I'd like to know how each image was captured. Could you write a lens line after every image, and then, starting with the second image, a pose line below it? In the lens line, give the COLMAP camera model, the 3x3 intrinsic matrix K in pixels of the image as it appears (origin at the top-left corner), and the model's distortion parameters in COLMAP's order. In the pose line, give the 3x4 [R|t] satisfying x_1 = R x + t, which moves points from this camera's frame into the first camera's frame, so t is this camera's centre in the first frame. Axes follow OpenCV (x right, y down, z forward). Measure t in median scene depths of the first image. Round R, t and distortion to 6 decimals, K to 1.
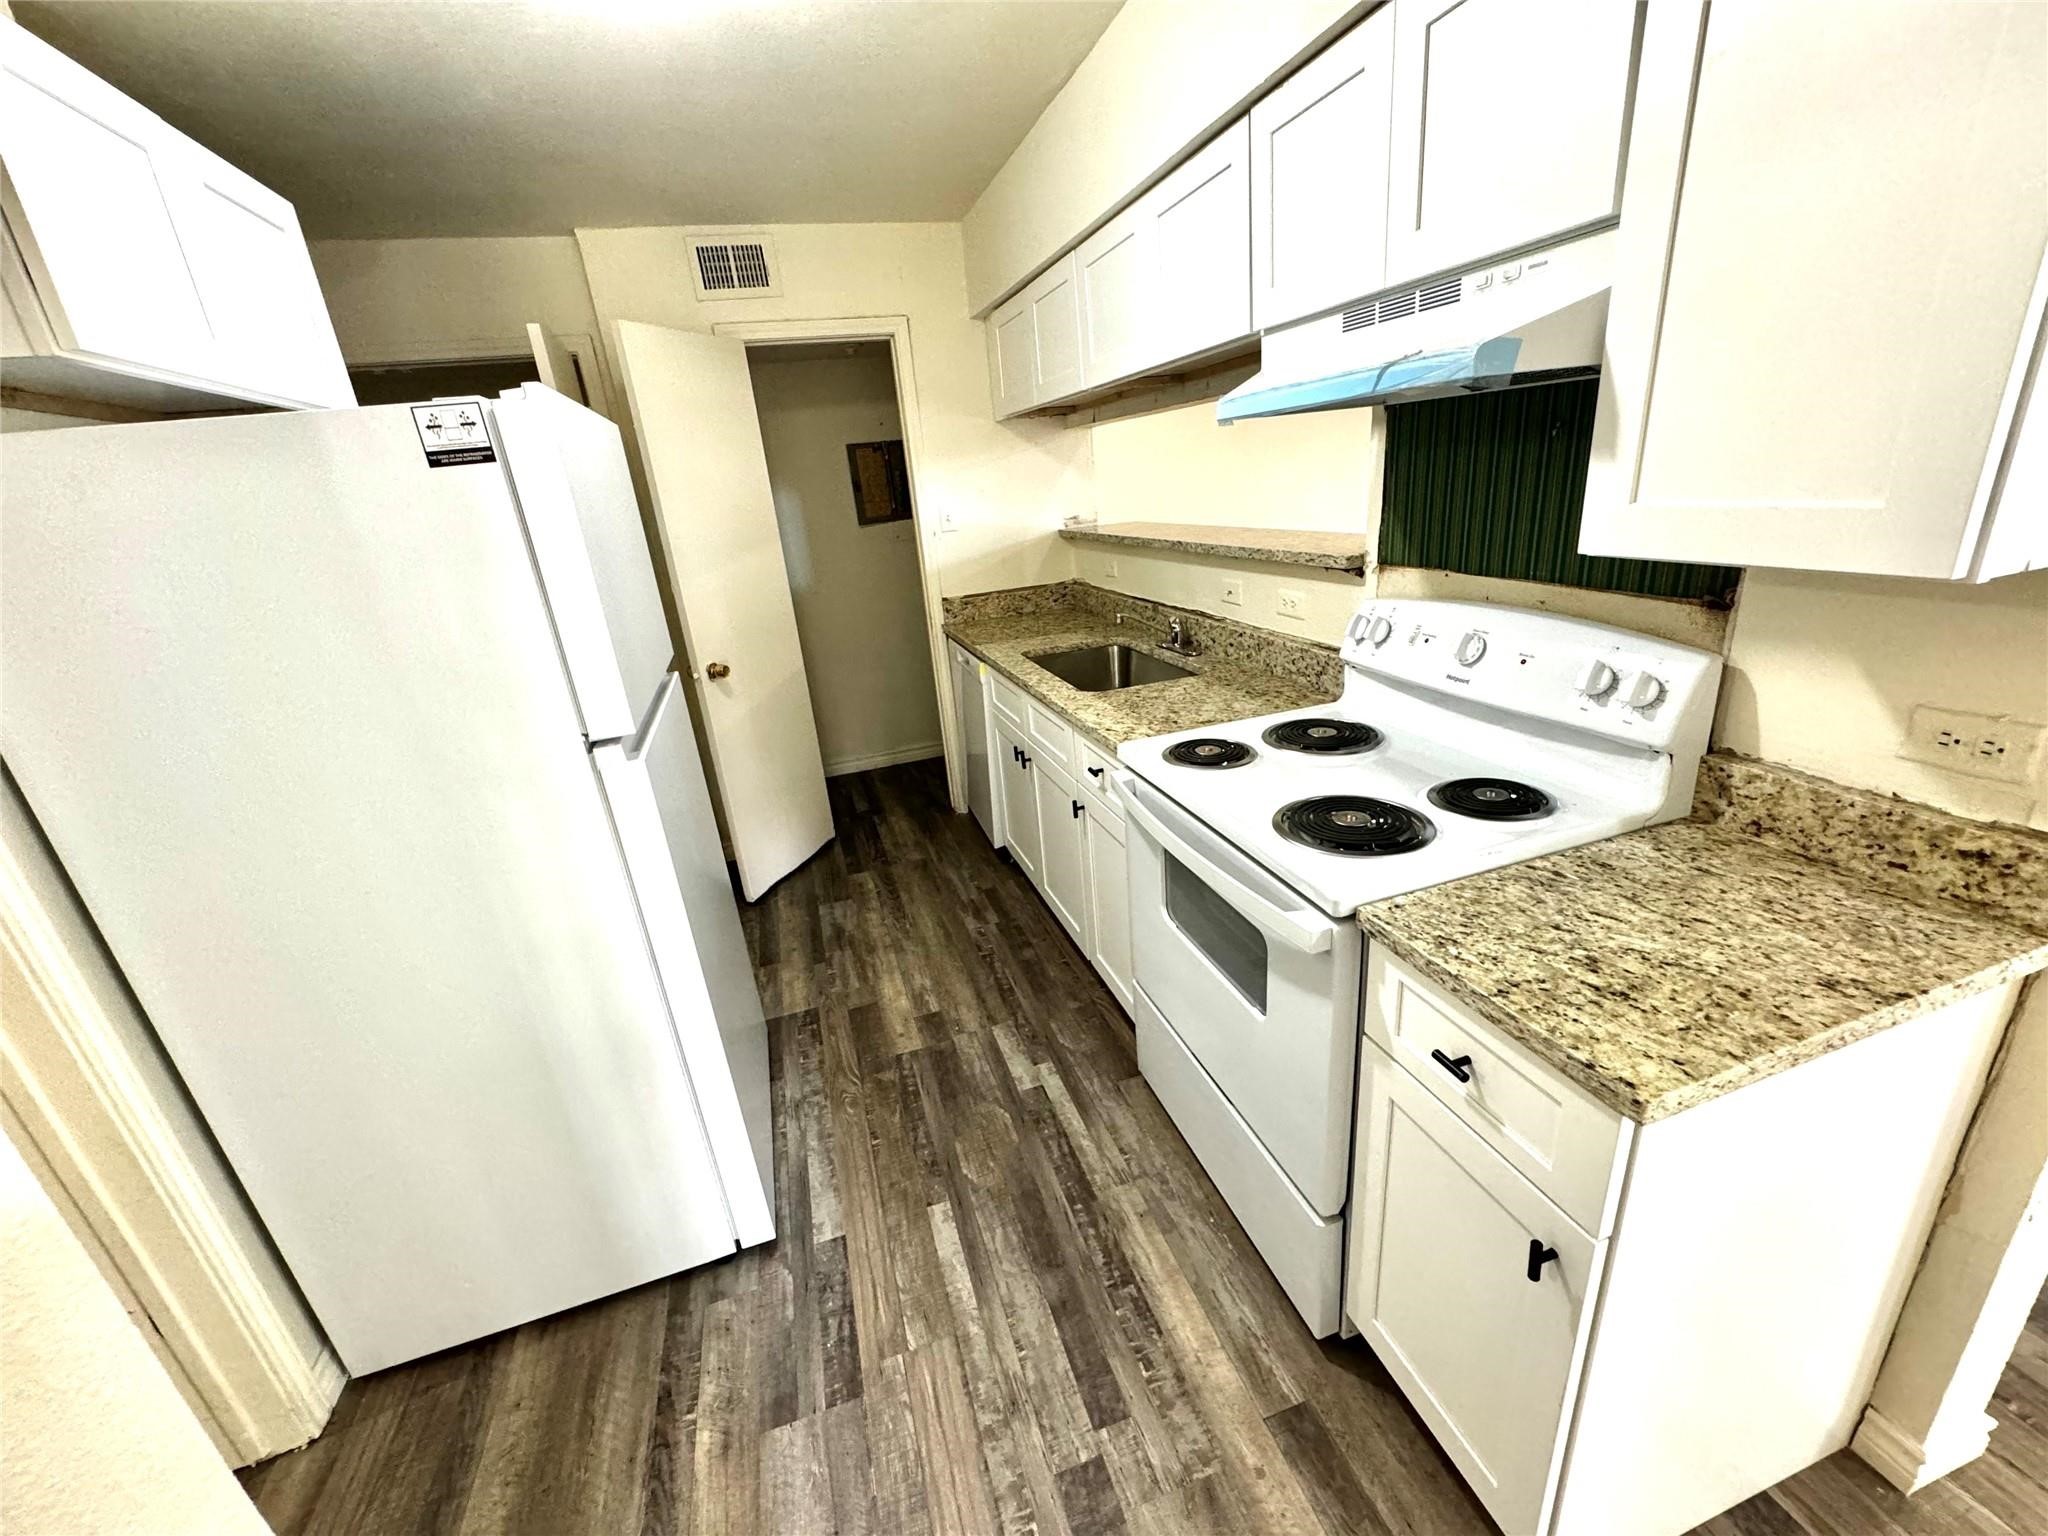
lens RADIAL K [[817.8, 0, 1024.0], [0, 817.8, 768.0], [0, 0, 1]] dist [-0.002104, 0.000376]
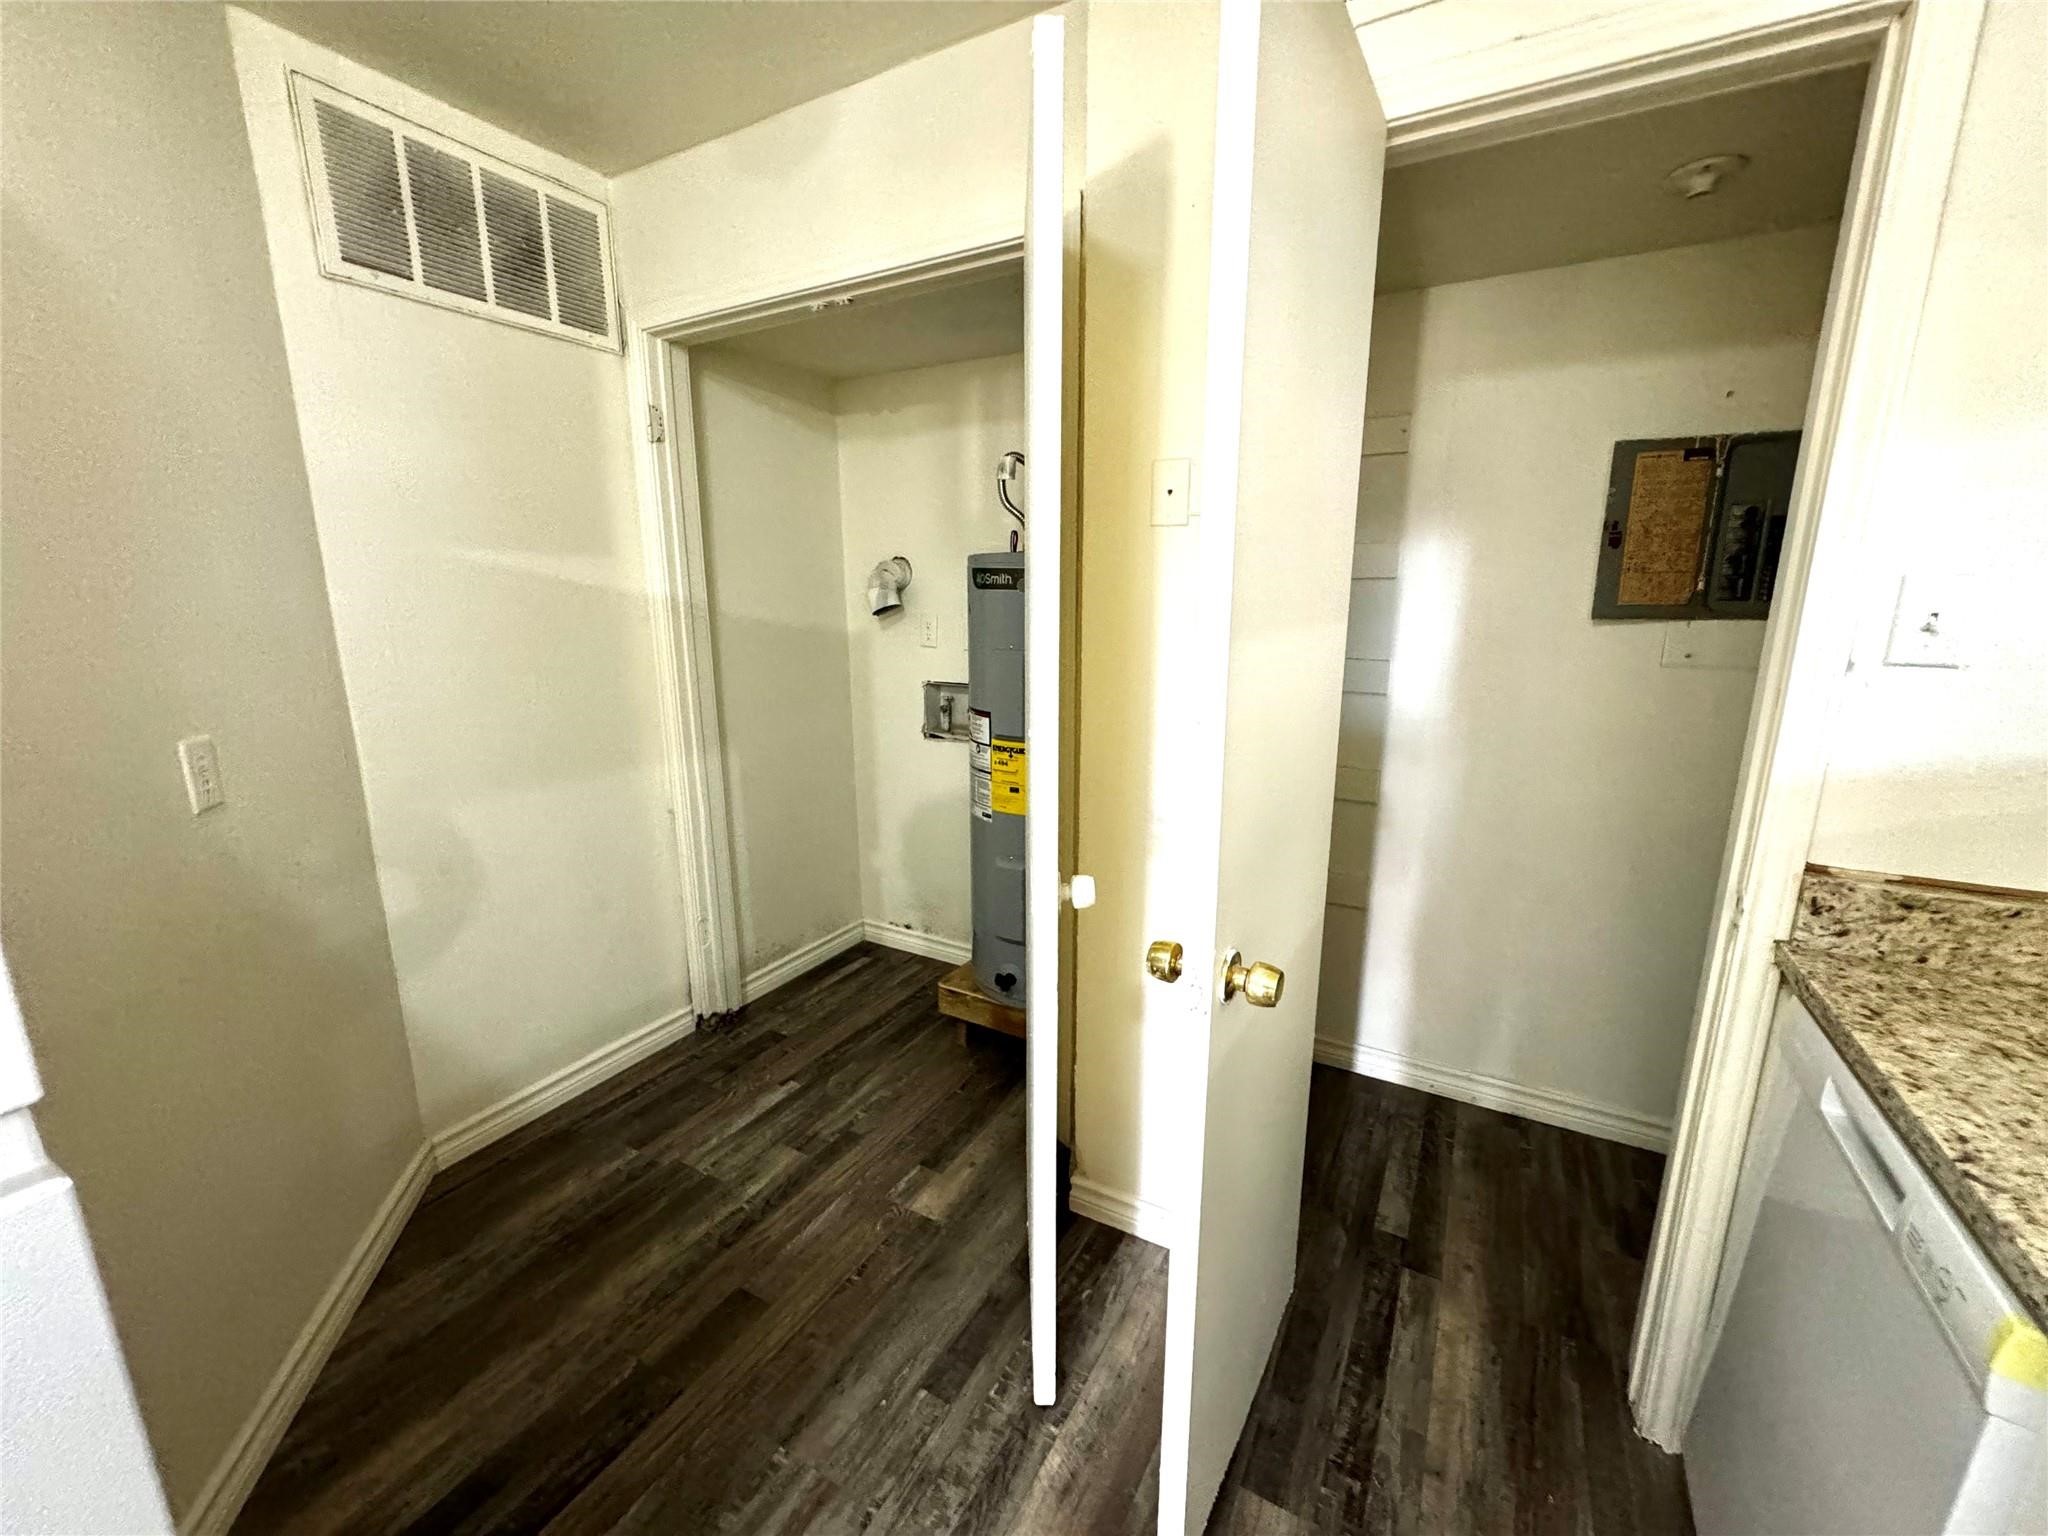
lens RADIAL K [[817.8, 0, 1024.0], [0, 817.8, 768.0], [0, 0, 1]] dist [-0.002104, 0.000376]
pose [[0.678620, 0.241775, -0.693556, -0.085916], [-0.306033, 0.951475, 0.032243, -0.144831], [0.667696, 0.190370, 0.719681, 0.508794]]
